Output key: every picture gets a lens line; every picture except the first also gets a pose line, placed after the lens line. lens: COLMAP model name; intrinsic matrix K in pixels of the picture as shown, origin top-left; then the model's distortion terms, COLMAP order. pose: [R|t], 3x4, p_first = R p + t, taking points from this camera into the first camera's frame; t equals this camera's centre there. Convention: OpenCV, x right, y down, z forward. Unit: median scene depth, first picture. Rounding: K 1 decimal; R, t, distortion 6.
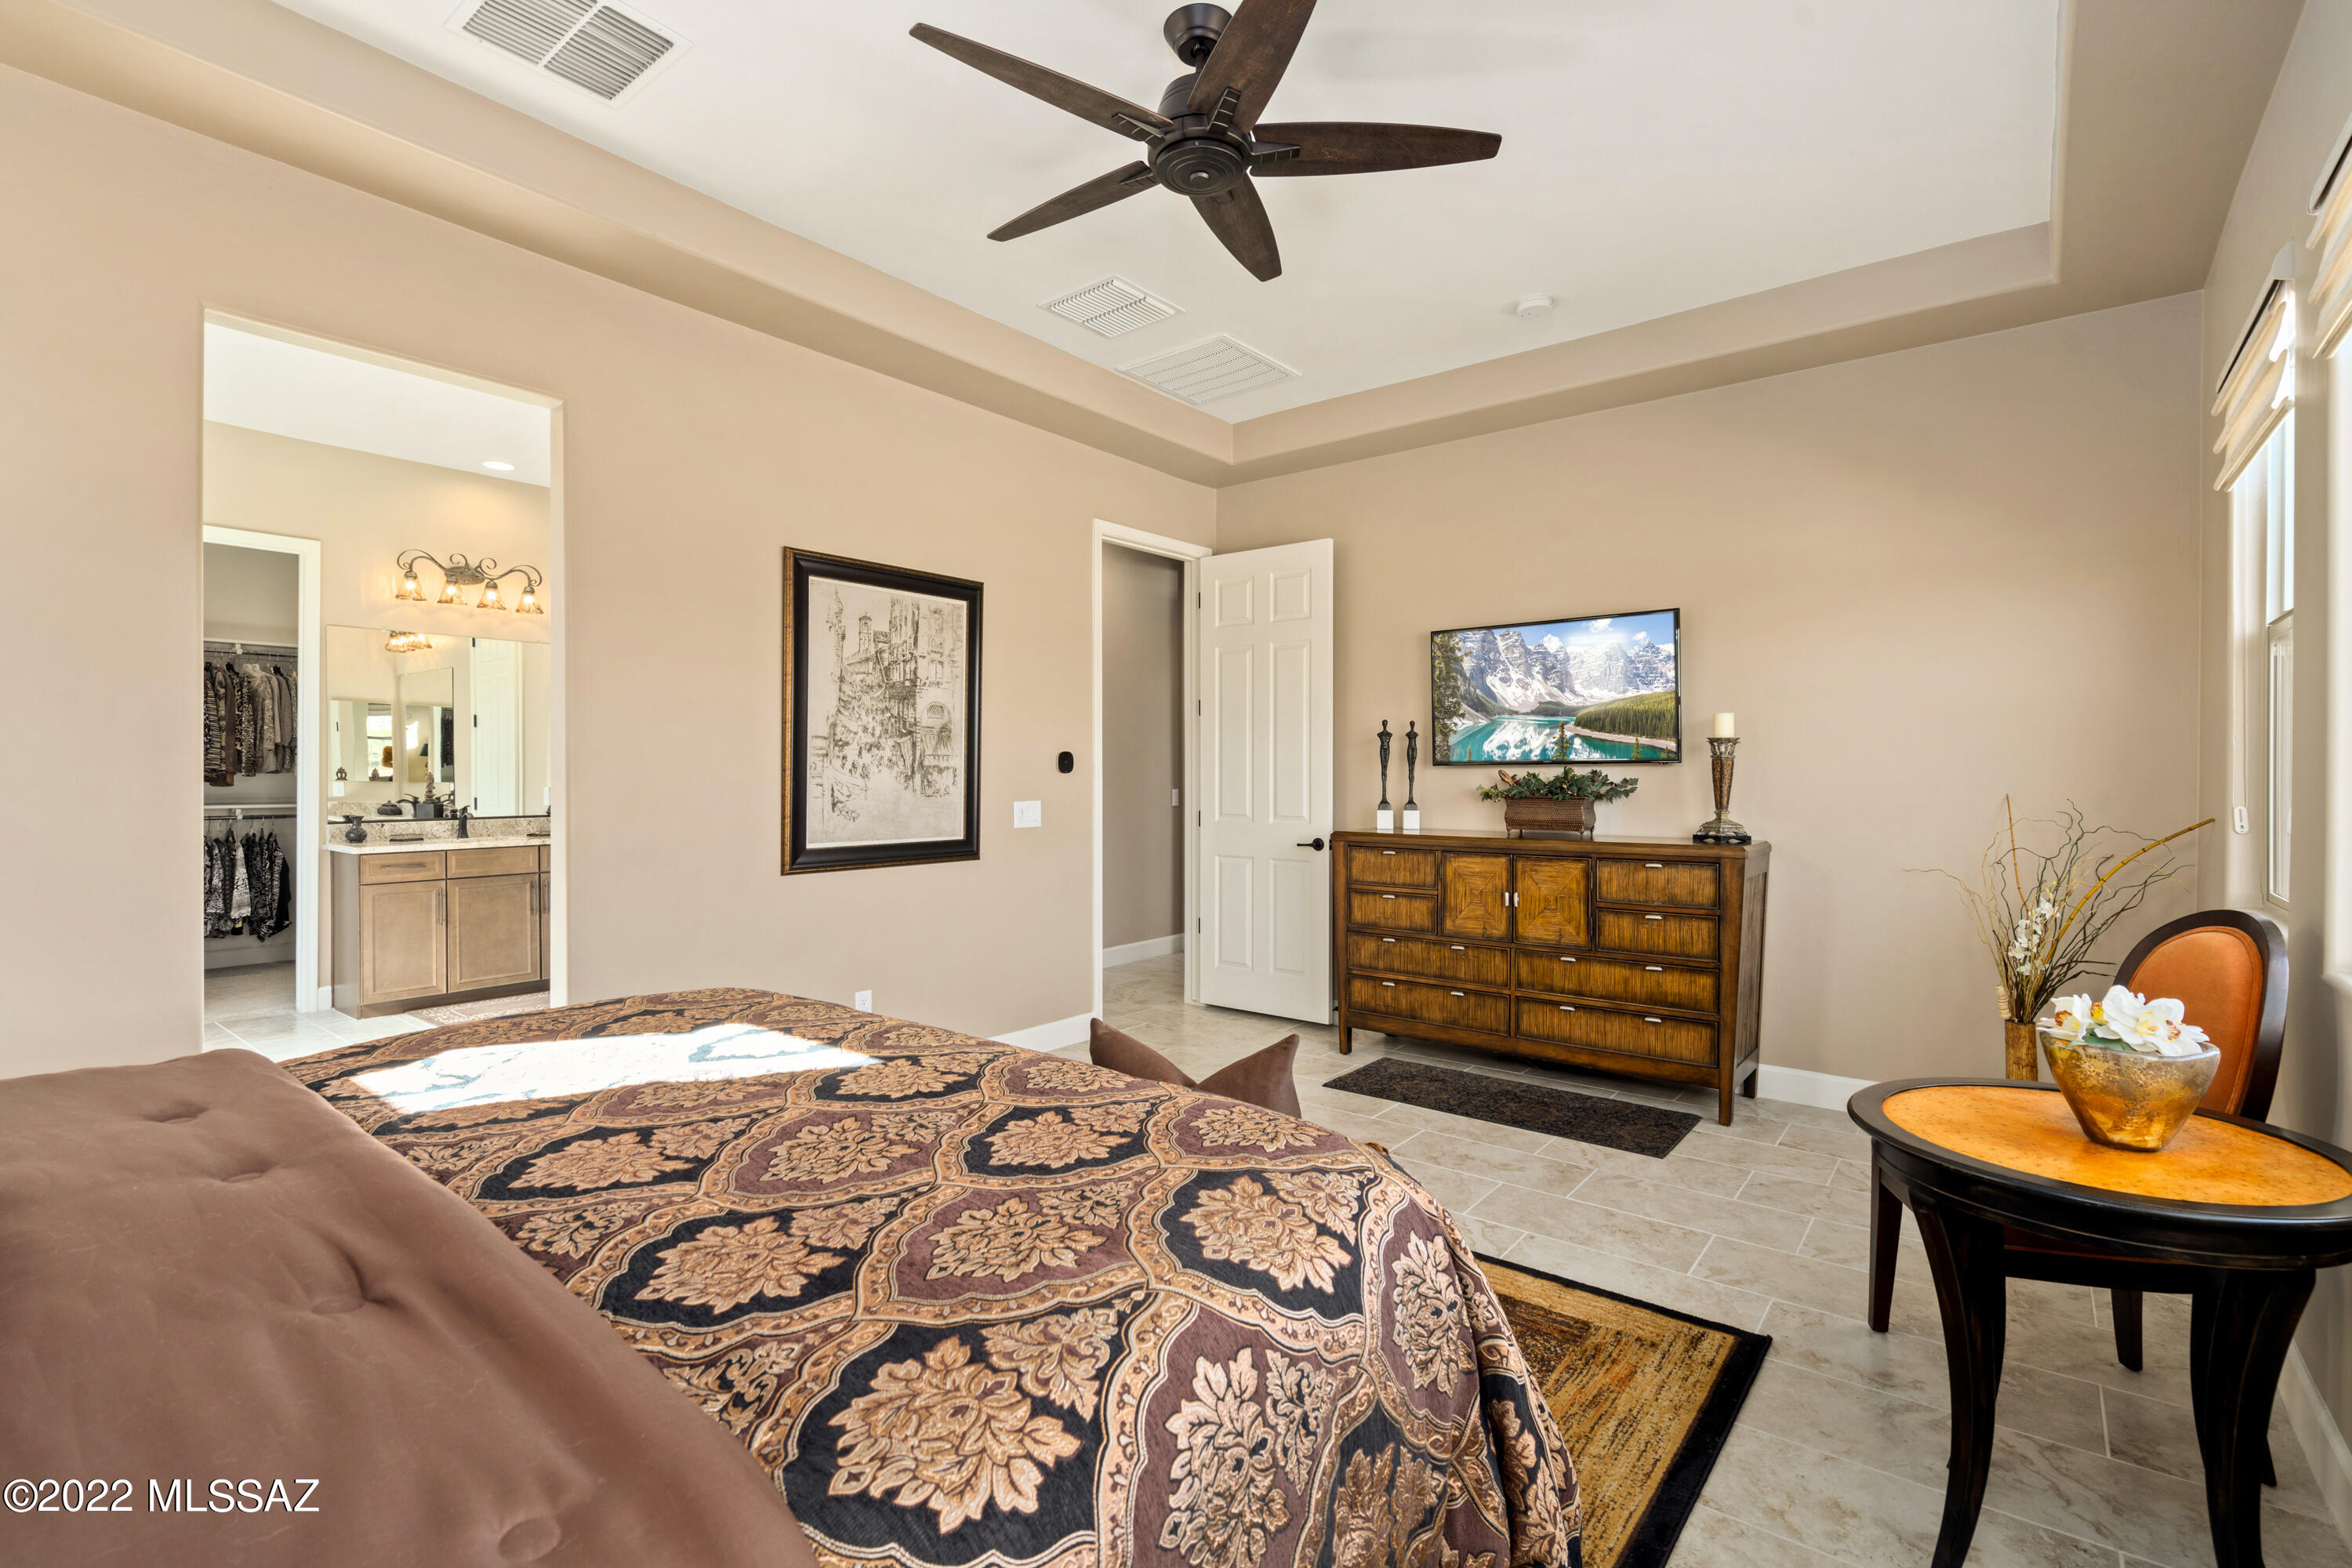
lens RADIAL K [[1074.0, 0, 1182.5], [0, 1074.0, 781.0], [0, 0, 1]] dist [-0.003514, 0.001369]
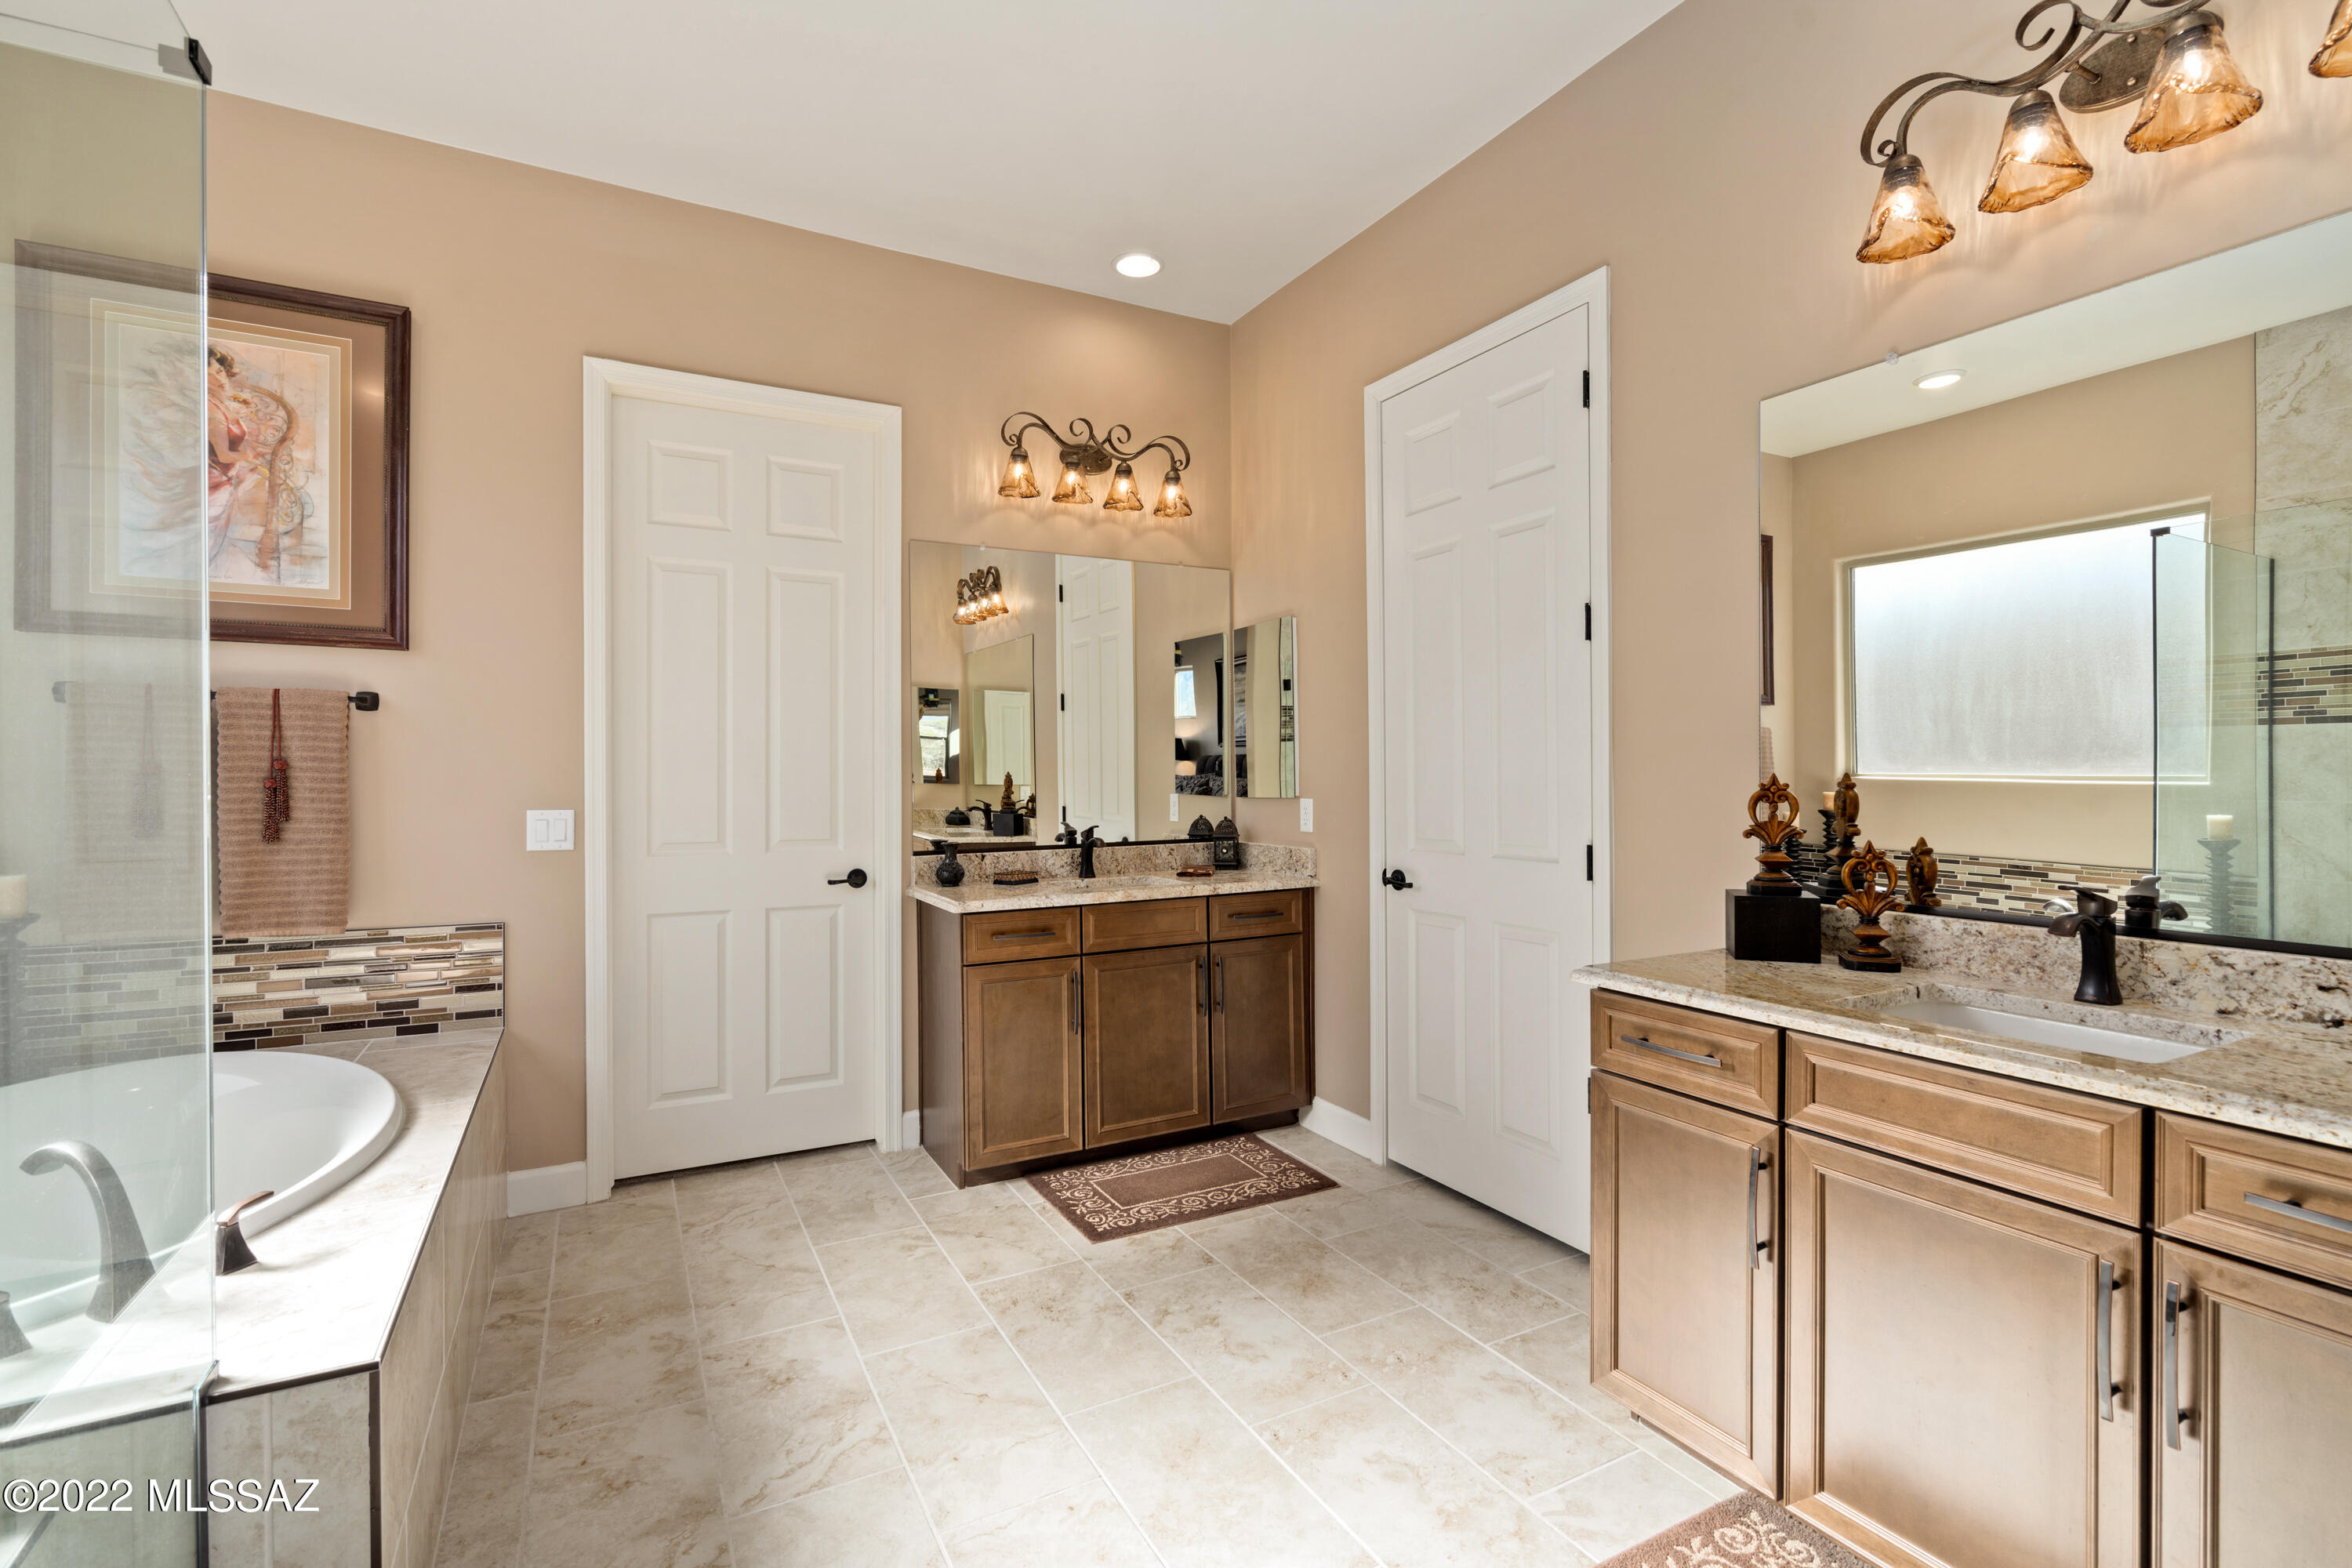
lens RADIAL K [[1074.0, 0, 1173.7], [0, 1074.0, 775.7], [0, 0, 1]] dist [-0.003514, 0.001369]
pose [[0.919675, -0.006855, -0.392621, -0.388310], [0.006821, 0.999976, -0.001481, -0.004841], [0.392621, -0.001316, 0.919699, 0.456053]]
